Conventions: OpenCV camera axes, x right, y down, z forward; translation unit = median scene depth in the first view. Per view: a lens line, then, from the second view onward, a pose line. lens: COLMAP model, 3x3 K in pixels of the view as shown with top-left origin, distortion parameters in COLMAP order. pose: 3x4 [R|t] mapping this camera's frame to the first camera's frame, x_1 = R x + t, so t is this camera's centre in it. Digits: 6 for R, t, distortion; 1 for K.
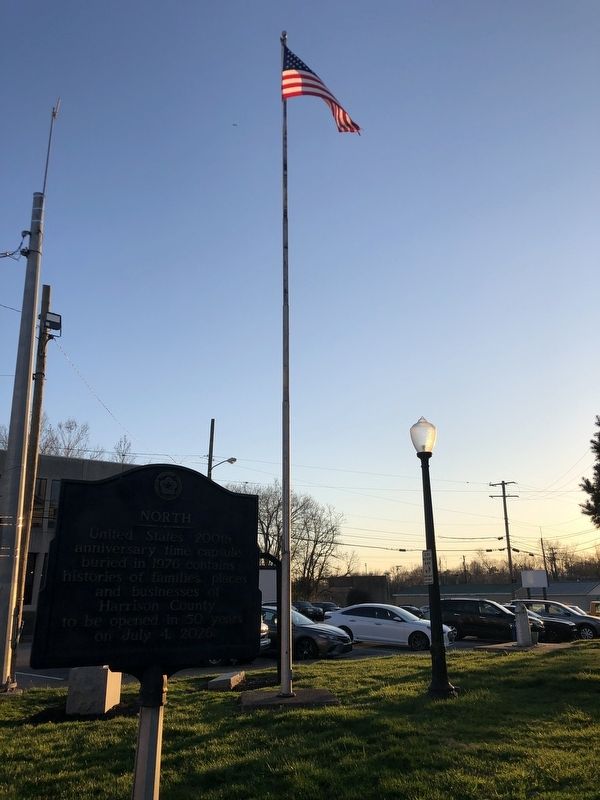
lens RADIAL K [[660.6, 0, 303.2], [0, 660.6, 401.3], [0, 0, 1]] dist [0.053378, -0.042675]
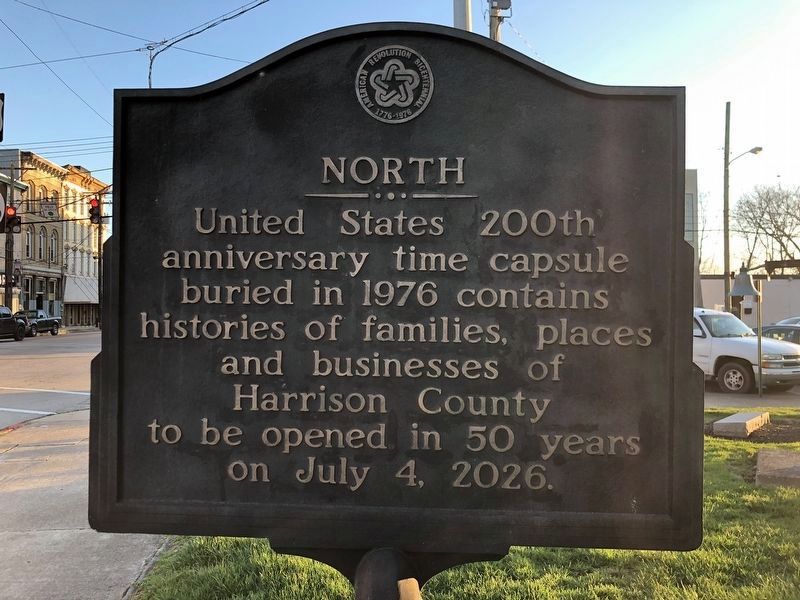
lens RADIAL K [[660.6, 0, 402.6], [0, 660.6, 291.9], [0, 0, 1]] dist [0.053378, -0.042675]
pose [[0.823280, -0.001866, -0.567633, 0.004452], [0.150367, 0.964987, 0.214916, 0.165118], [0.547357, -0.262289, 0.794735, 0.710371]]
